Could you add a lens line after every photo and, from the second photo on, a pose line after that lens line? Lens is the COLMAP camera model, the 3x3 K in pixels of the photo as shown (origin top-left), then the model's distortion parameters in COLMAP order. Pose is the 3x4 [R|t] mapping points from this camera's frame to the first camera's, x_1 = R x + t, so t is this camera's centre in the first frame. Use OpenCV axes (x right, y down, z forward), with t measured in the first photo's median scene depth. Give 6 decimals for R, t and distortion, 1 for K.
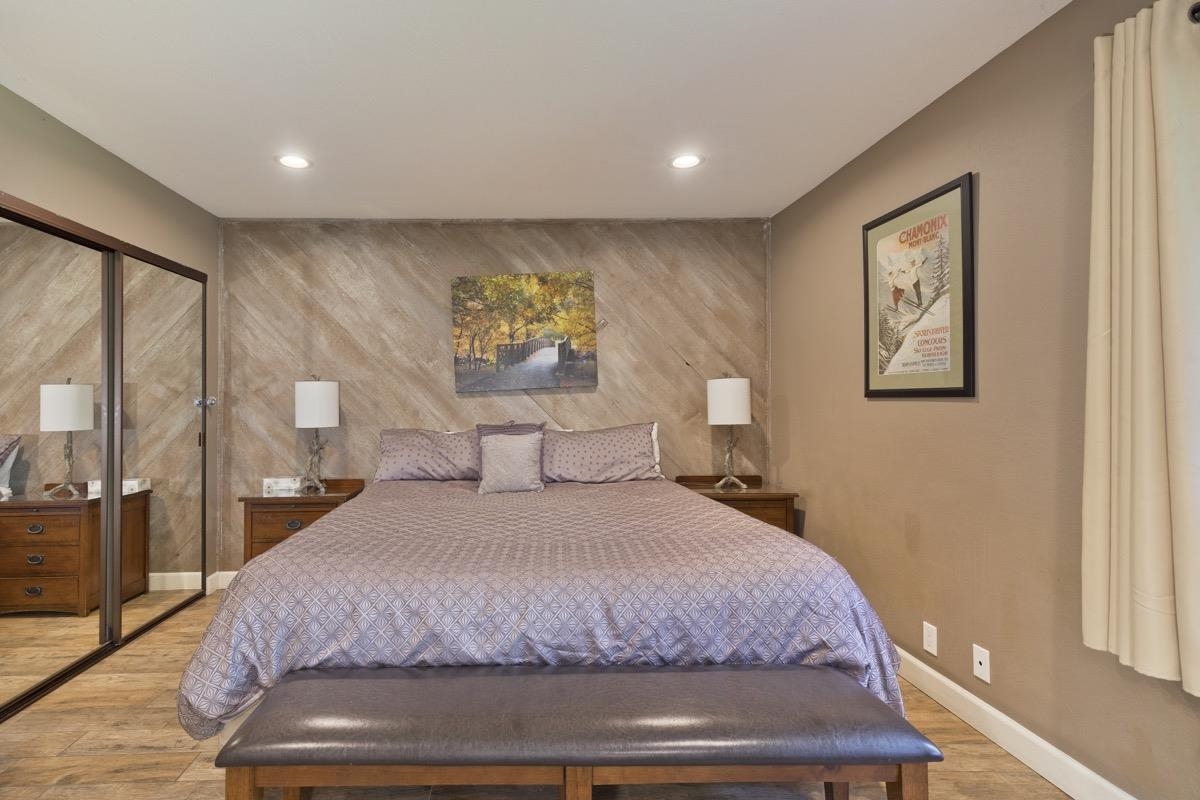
lens RADIAL K [[566.7, 0, 534.1], [0, 566.7, 393.5], [0, 0, 1]] dist [0.008242, -0.002477]
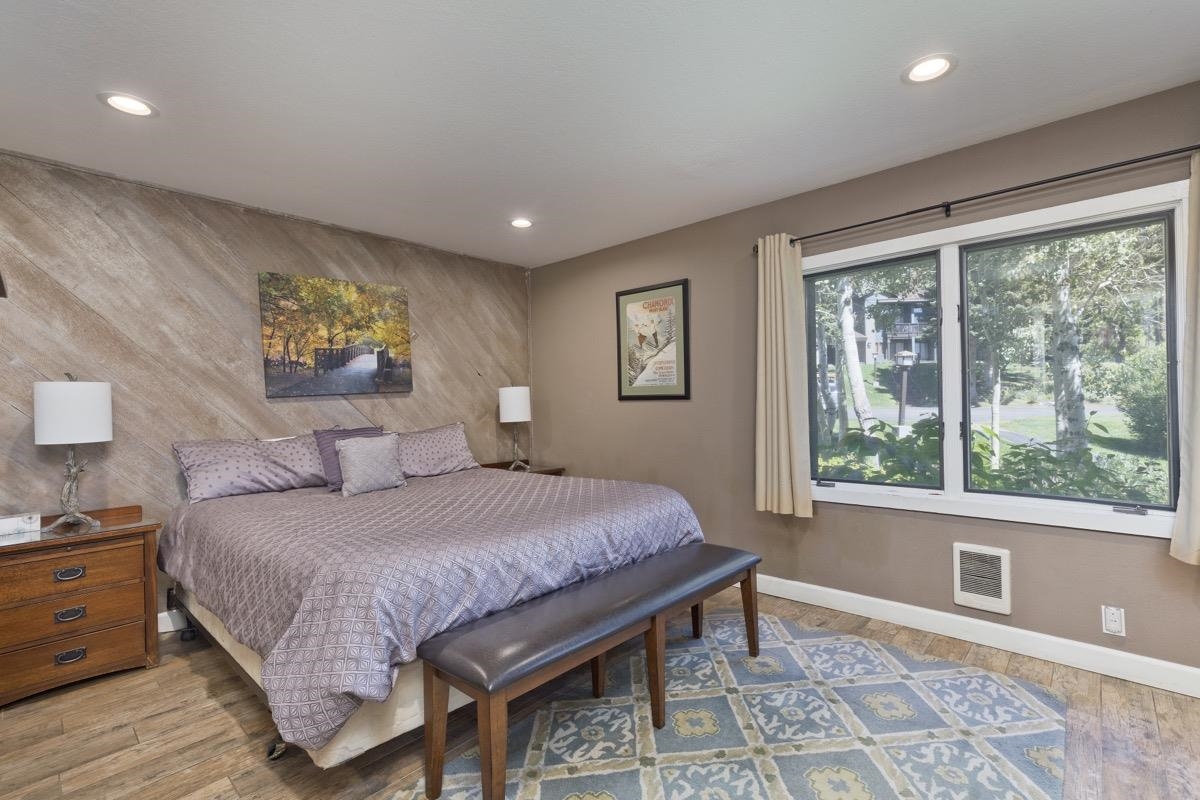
lens RADIAL K [[534.2, 0, 602.1], [0, 534.2, 398.8], [0, 0, 1]] dist [0.008390, -0.001861]
pose [[0.686013, -0.000384, 0.727590, -0.397892], [0.002197, 0.999996, -0.001544, 0.003647], [-0.727586, 0.002657, 0.686011, 0.004603]]
